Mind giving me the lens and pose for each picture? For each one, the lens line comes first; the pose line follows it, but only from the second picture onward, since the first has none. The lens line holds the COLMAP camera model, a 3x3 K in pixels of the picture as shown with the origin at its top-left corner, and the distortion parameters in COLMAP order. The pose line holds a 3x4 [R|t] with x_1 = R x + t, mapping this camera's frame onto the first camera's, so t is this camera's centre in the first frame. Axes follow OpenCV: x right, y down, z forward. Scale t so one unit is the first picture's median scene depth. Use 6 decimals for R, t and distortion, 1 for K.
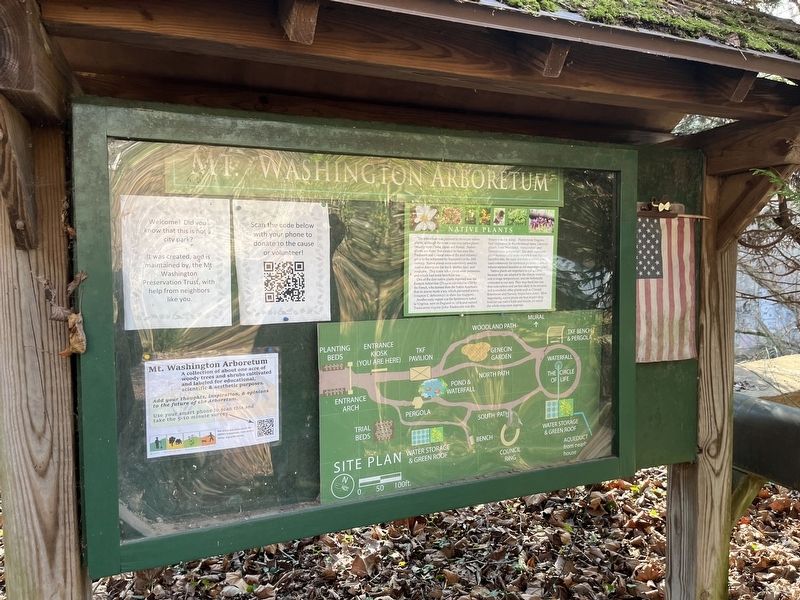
lens RADIAL K [[619.7, 0, 401.0], [0, 619.7, 298.6], [0, 0, 1]] dist [0.053379, -0.071863]
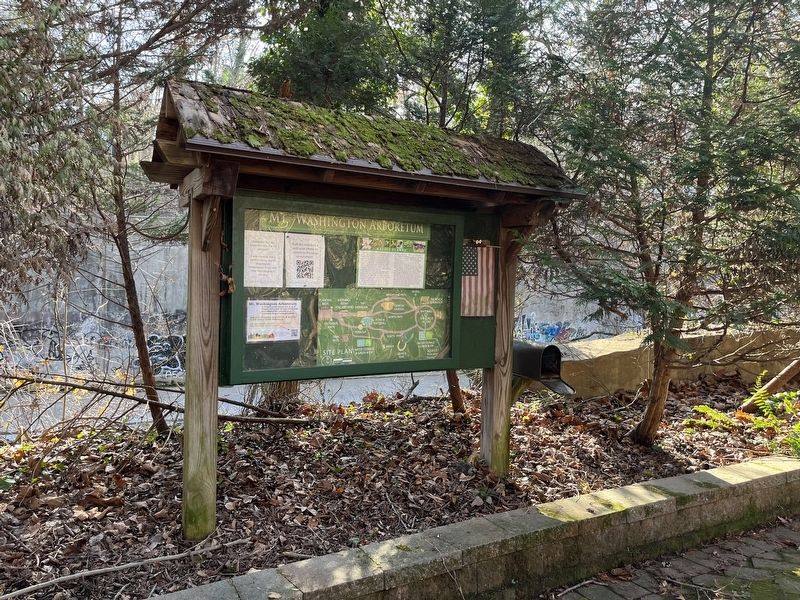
lens RADIAL K [[619.7, 0, 399.3], [0, 619.7, 300.5], [0, 0, 1]] dist [0.053379, -0.071863]
pose [[0.990405, 0.032221, 0.134386, -0.126052], [-0.031608, 0.999478, -0.006693, 0.078445], [-0.134532, 0.002381, 0.990906, -1.121768]]
